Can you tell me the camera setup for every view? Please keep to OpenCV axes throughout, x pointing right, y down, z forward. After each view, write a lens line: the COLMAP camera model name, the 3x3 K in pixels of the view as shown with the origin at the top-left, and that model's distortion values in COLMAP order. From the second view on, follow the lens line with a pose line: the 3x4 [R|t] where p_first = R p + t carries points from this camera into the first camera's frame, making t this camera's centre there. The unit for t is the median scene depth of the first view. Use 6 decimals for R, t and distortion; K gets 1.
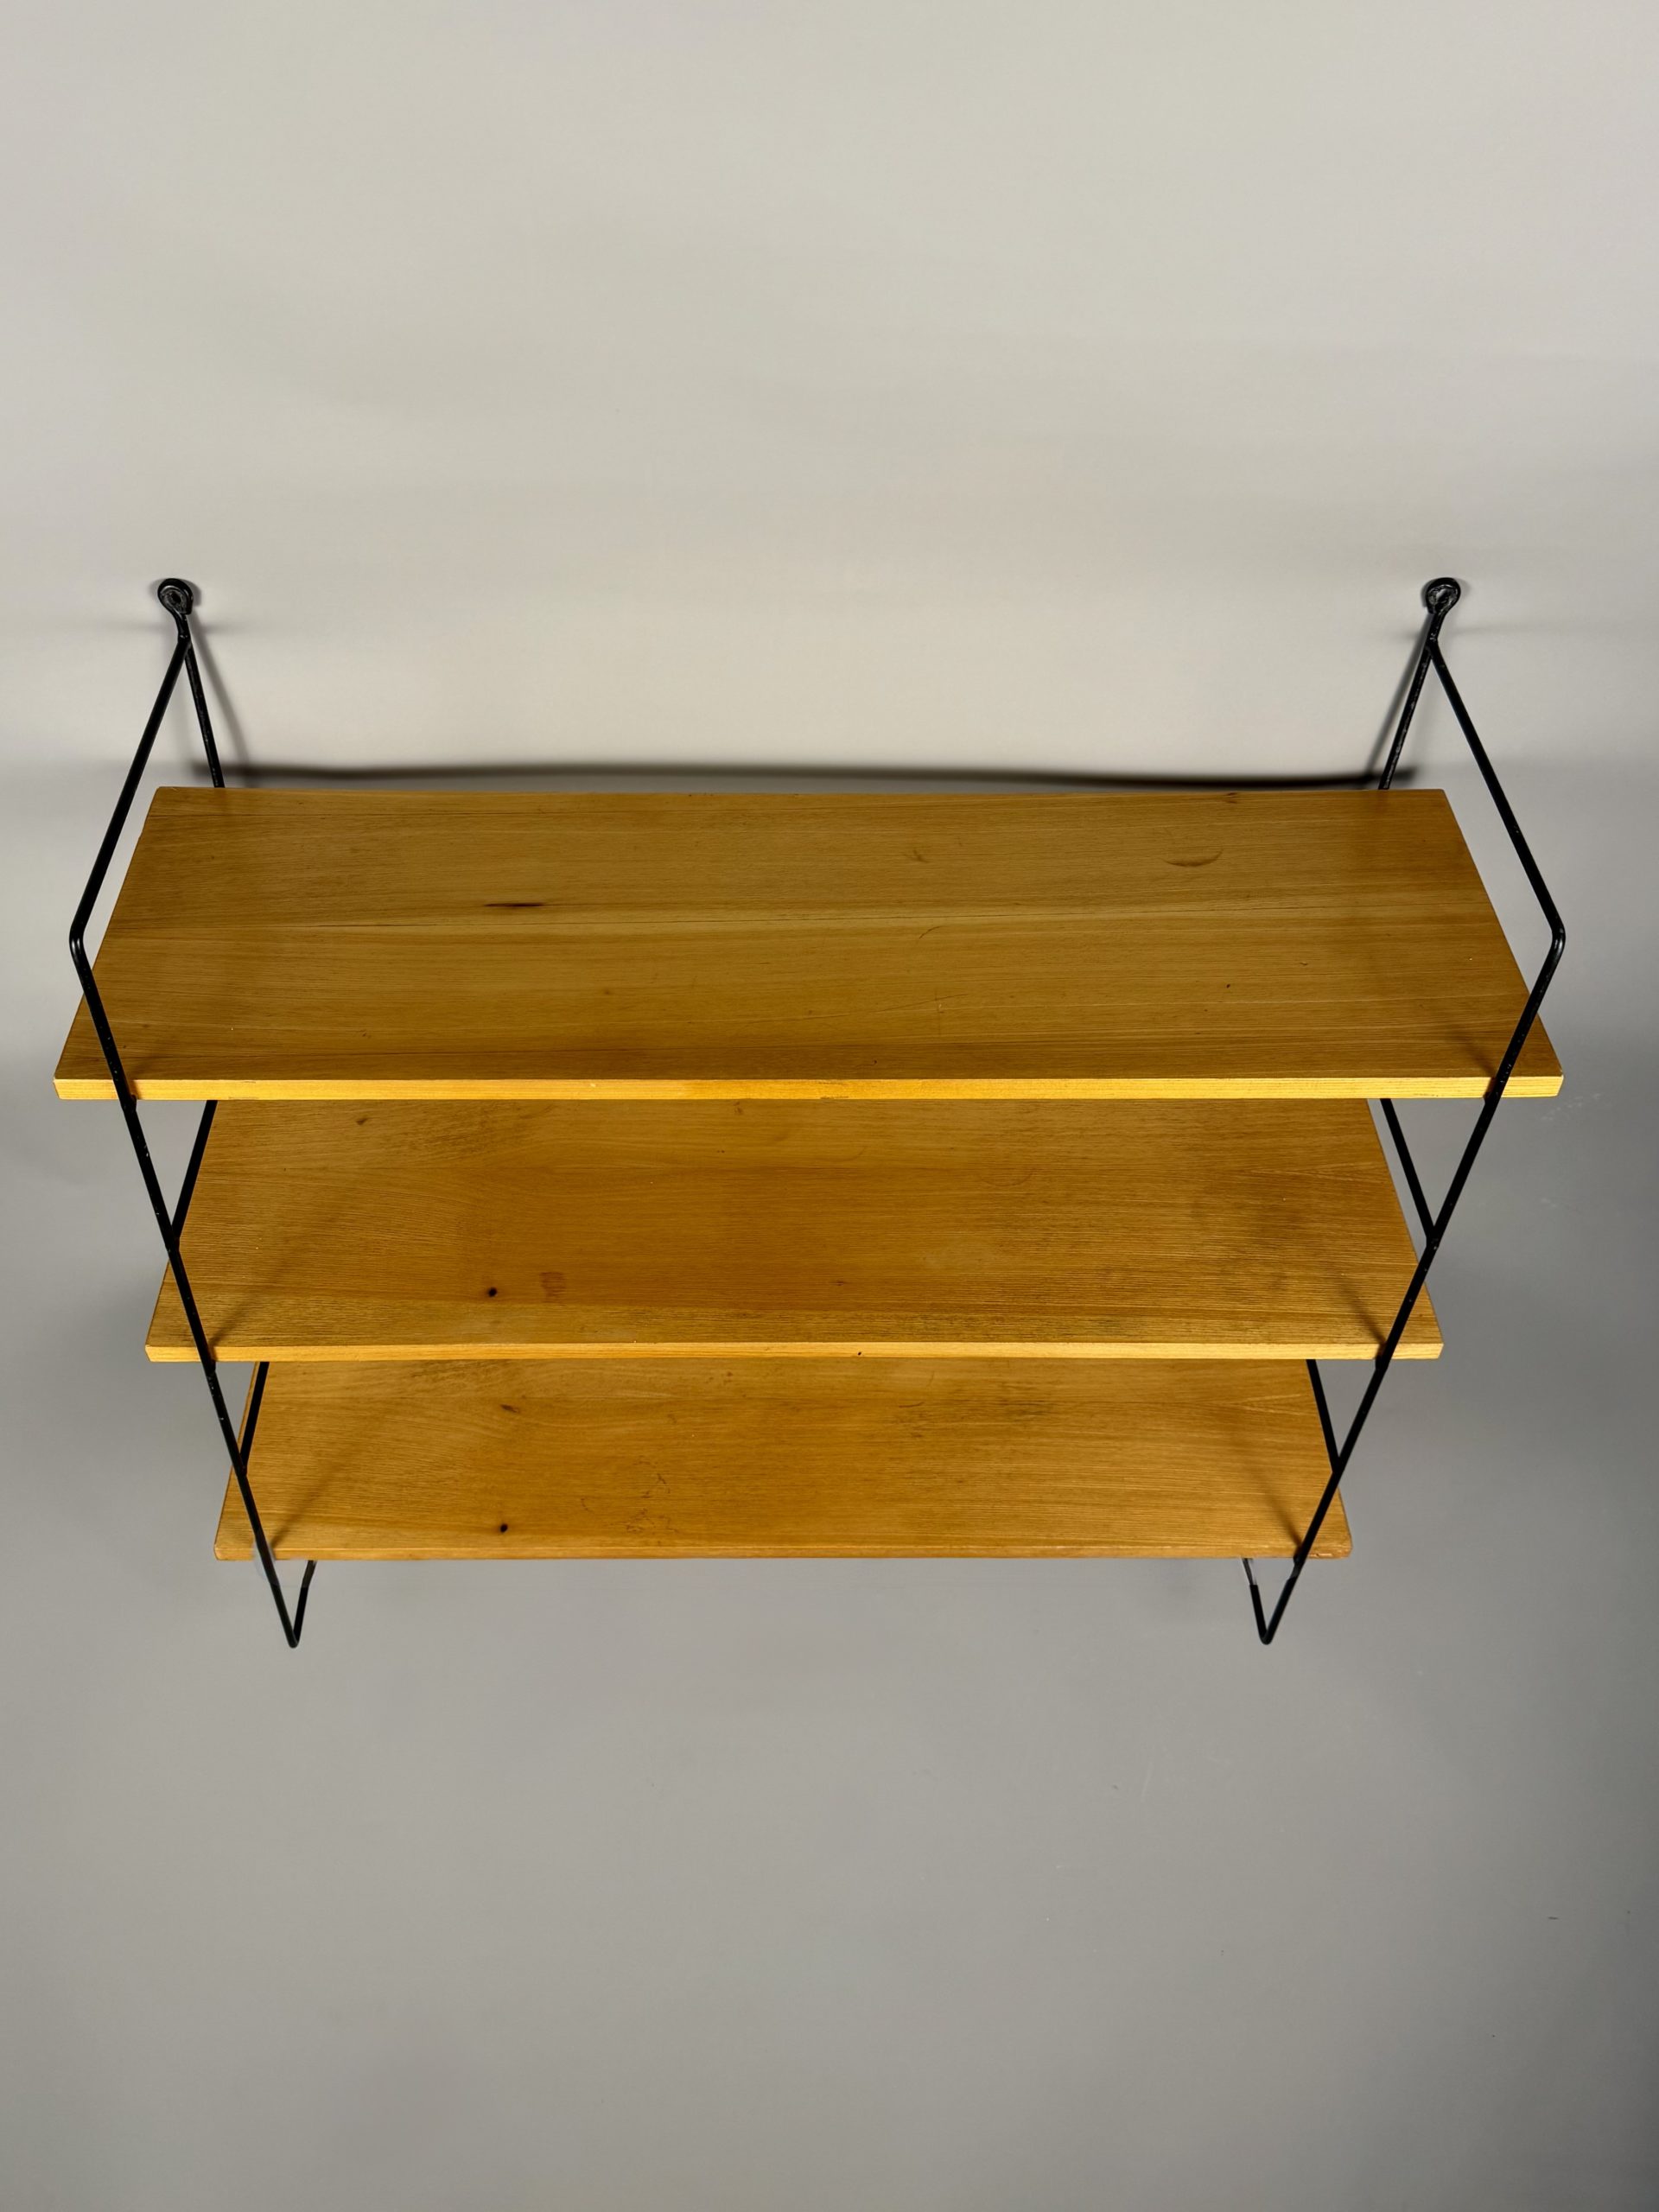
lens RADIAL K [[1890.9, 0, 785.9], [0, 1890.9, 898.9], [0, 0, 1]] dist [0.129439, -0.000826]
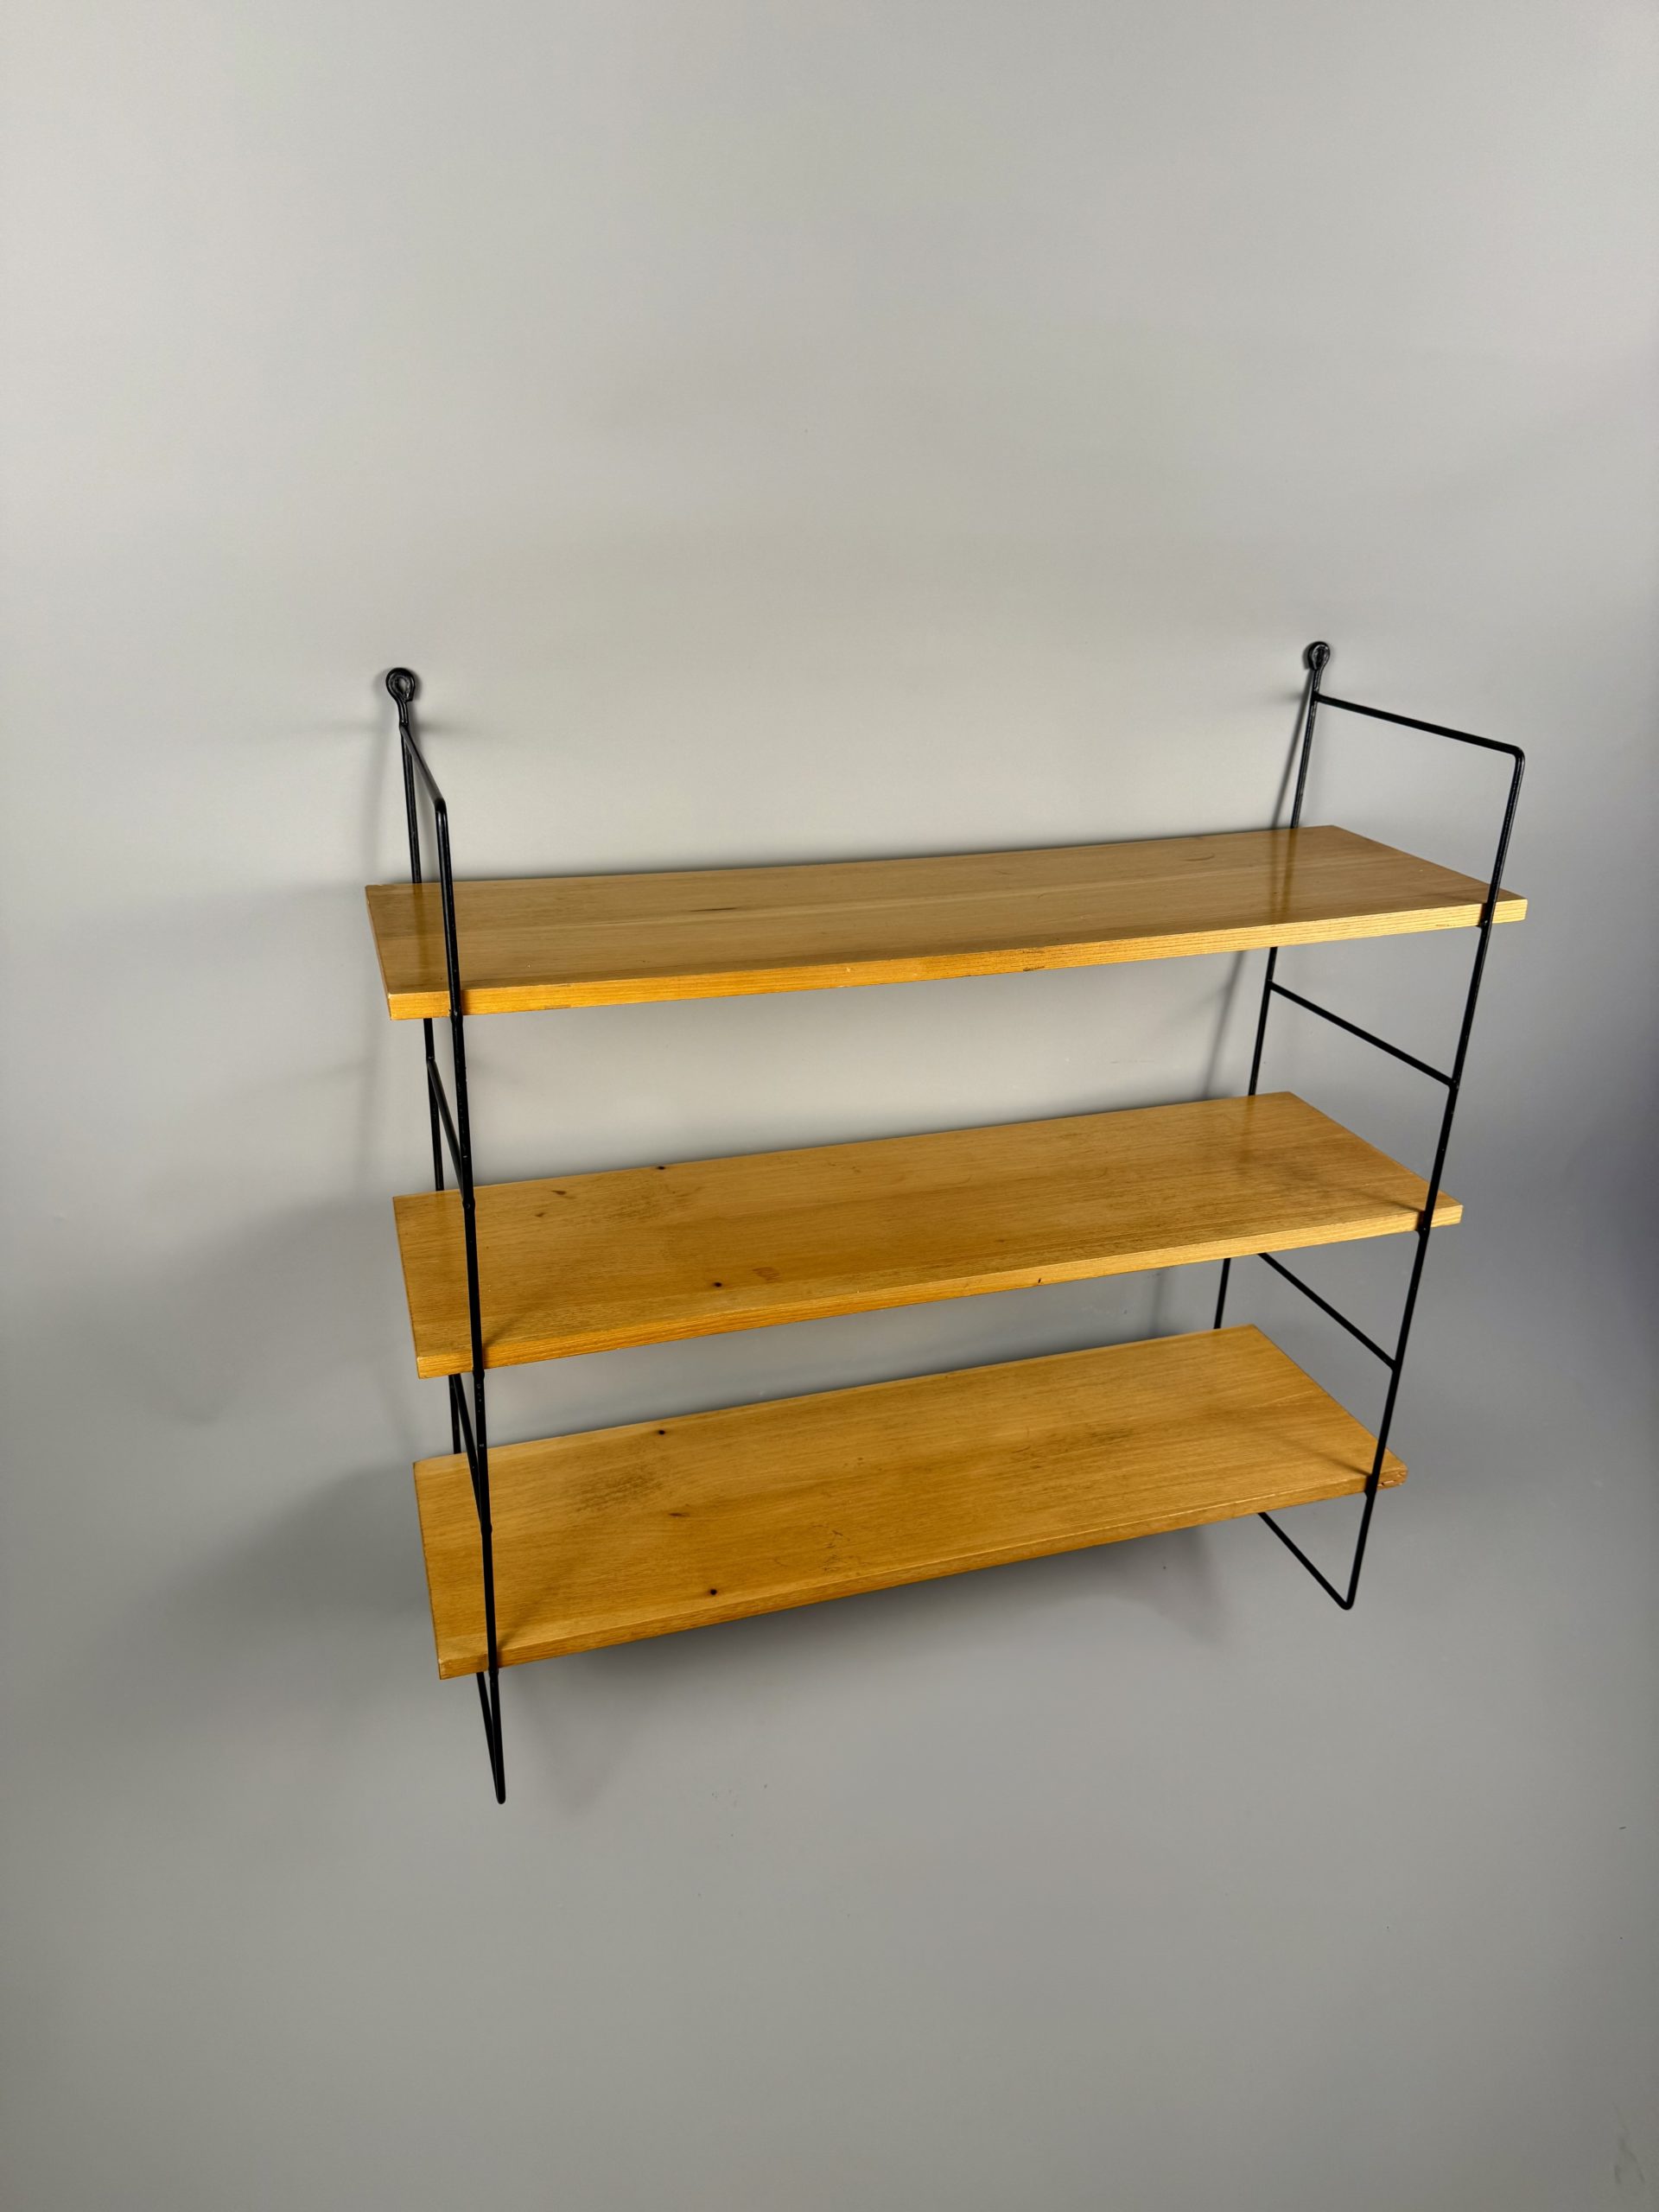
lens RADIAL K [[1554.7, 0, 829.5], [0, 1554.7, 1106.0], [0, 0, 1]] dist [0.116156, -0.000524]
pose [[0.954443, -0.112570, 0.276345, -0.314069], [0.198377, 0.931188, -0.305835, 0.379223], [-0.222902, 0.346722, 0.911097, 0.114008]]
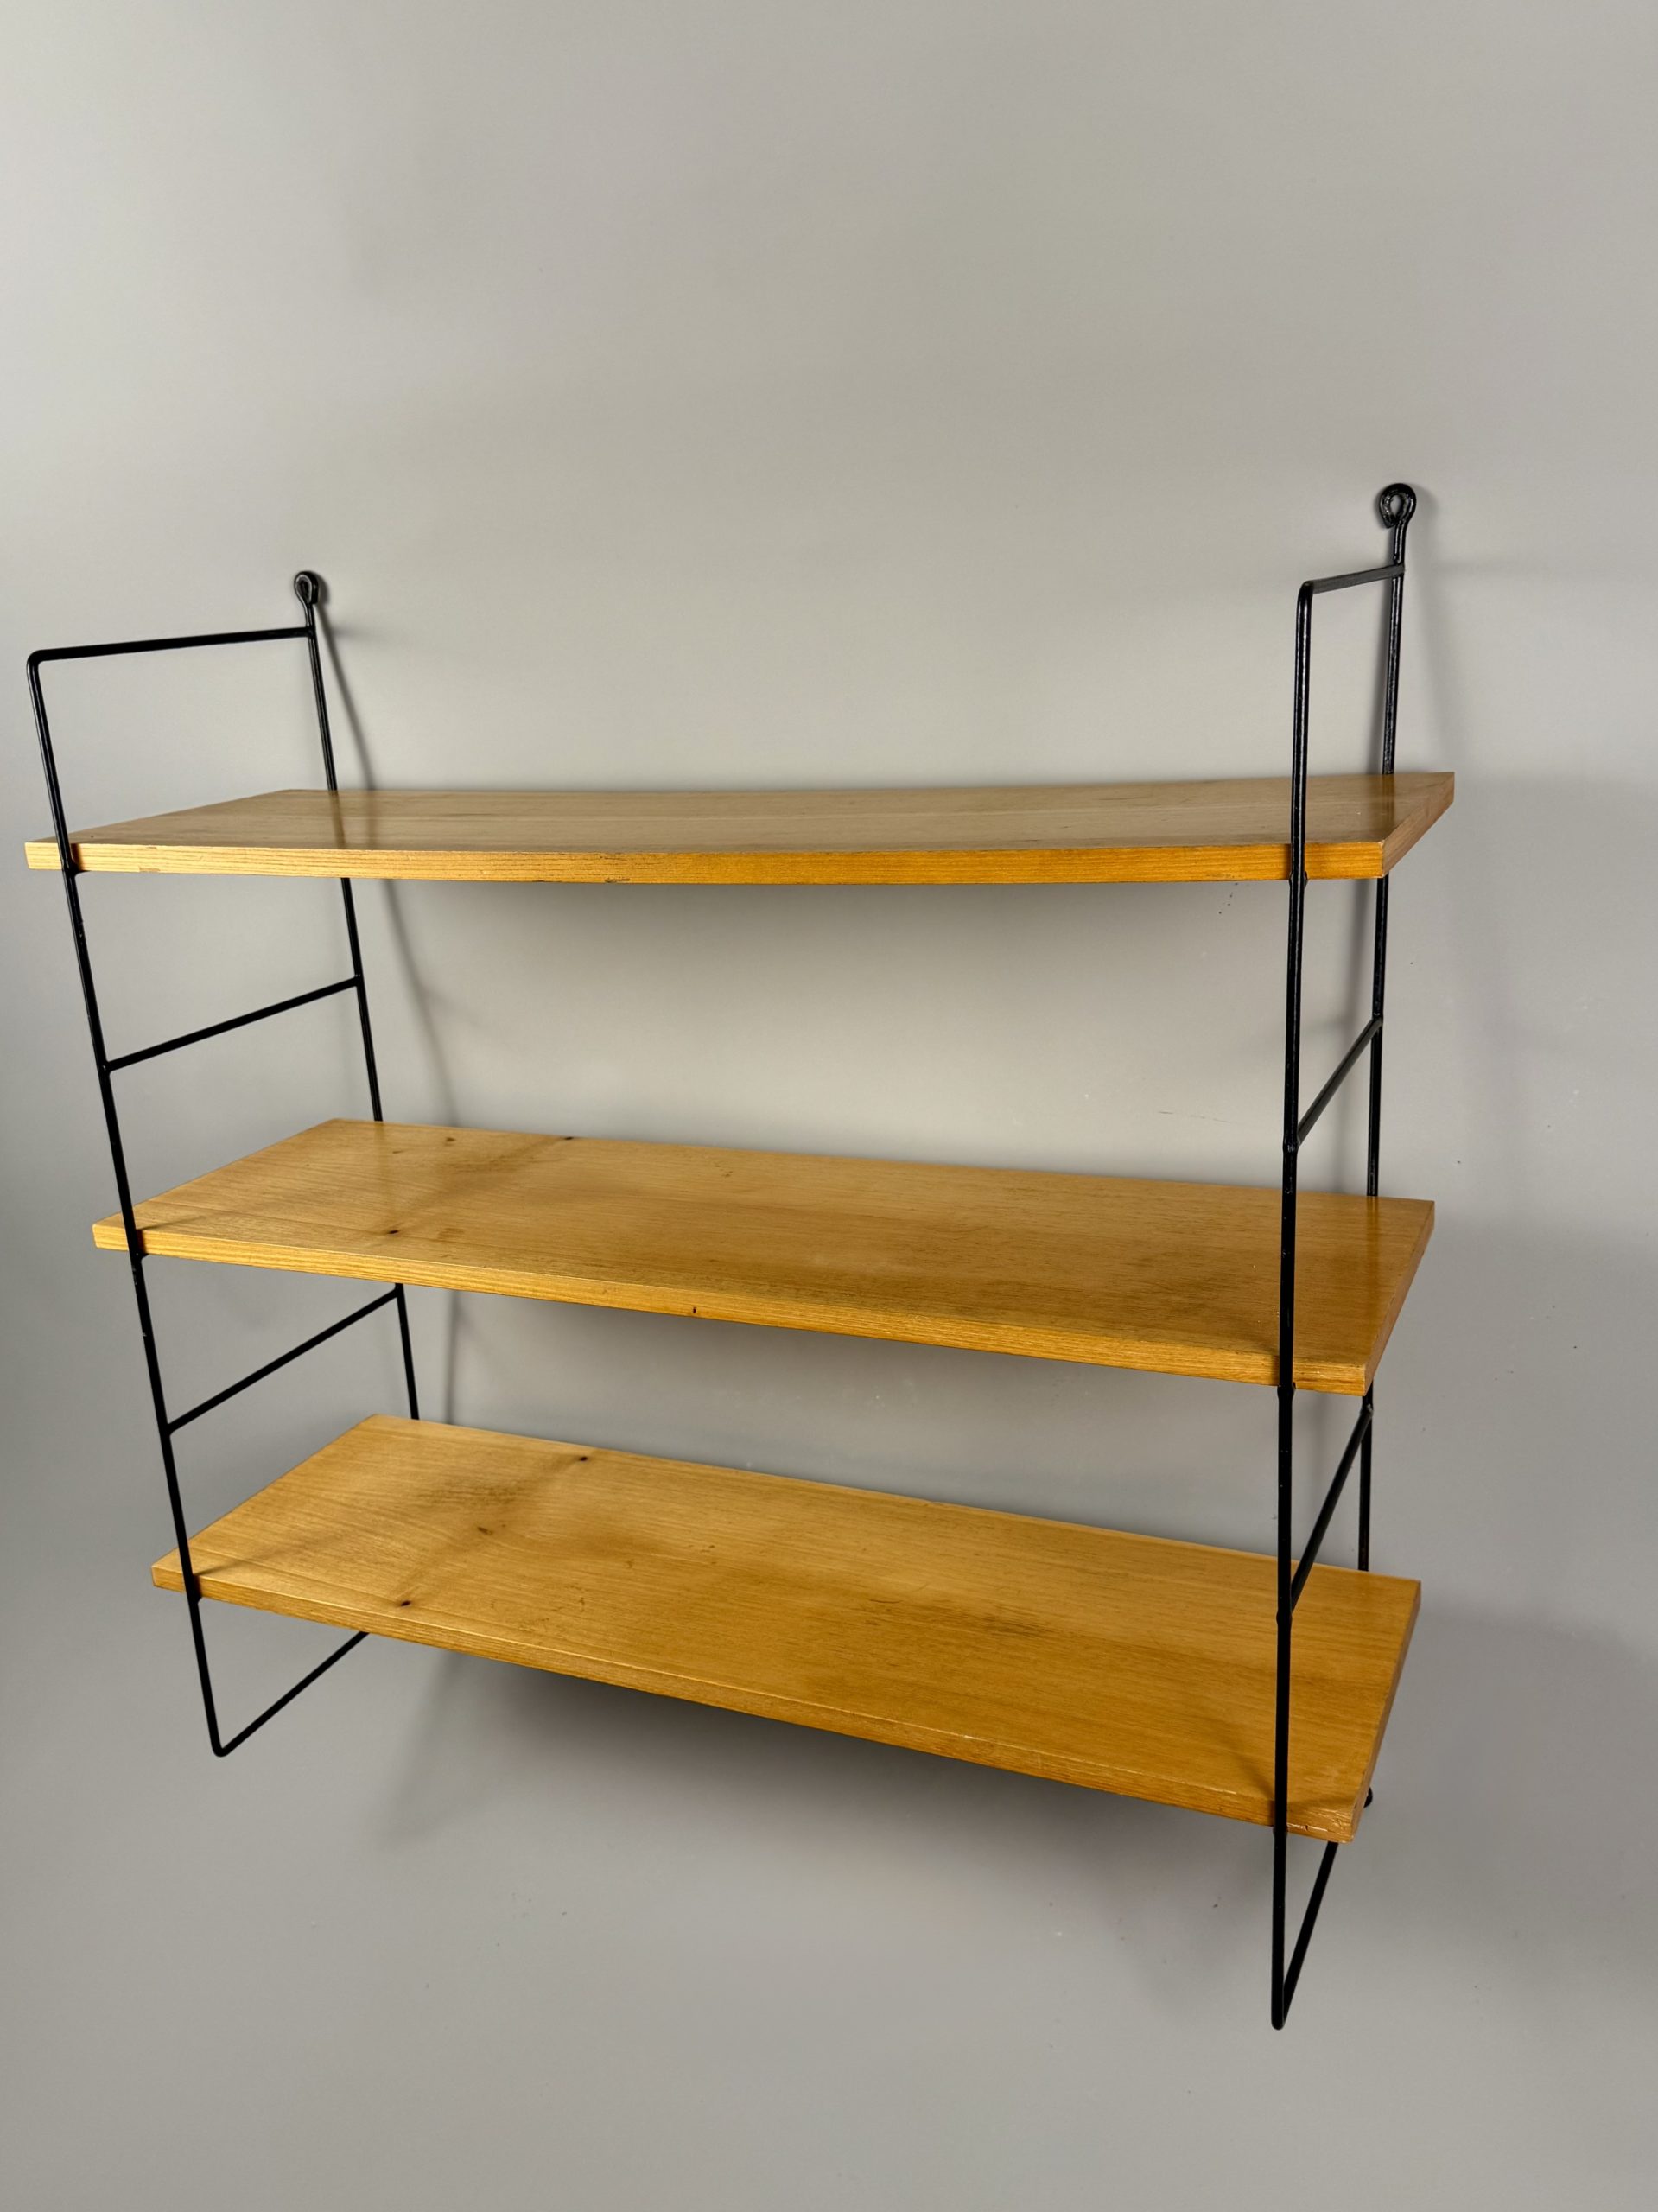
lens RADIAL K [[1871.0, 0, 843.4], [0, 1871.0, 1107.4], [0, 0, 1]] dist [0.123465, 0.000812]
pose [[0.903881, 0.048597, -0.425015, 0.438554], [-0.231262, 0.891342, -0.389908, 0.448257], [0.359886, 0.450720, 0.816905, 0.250120]]
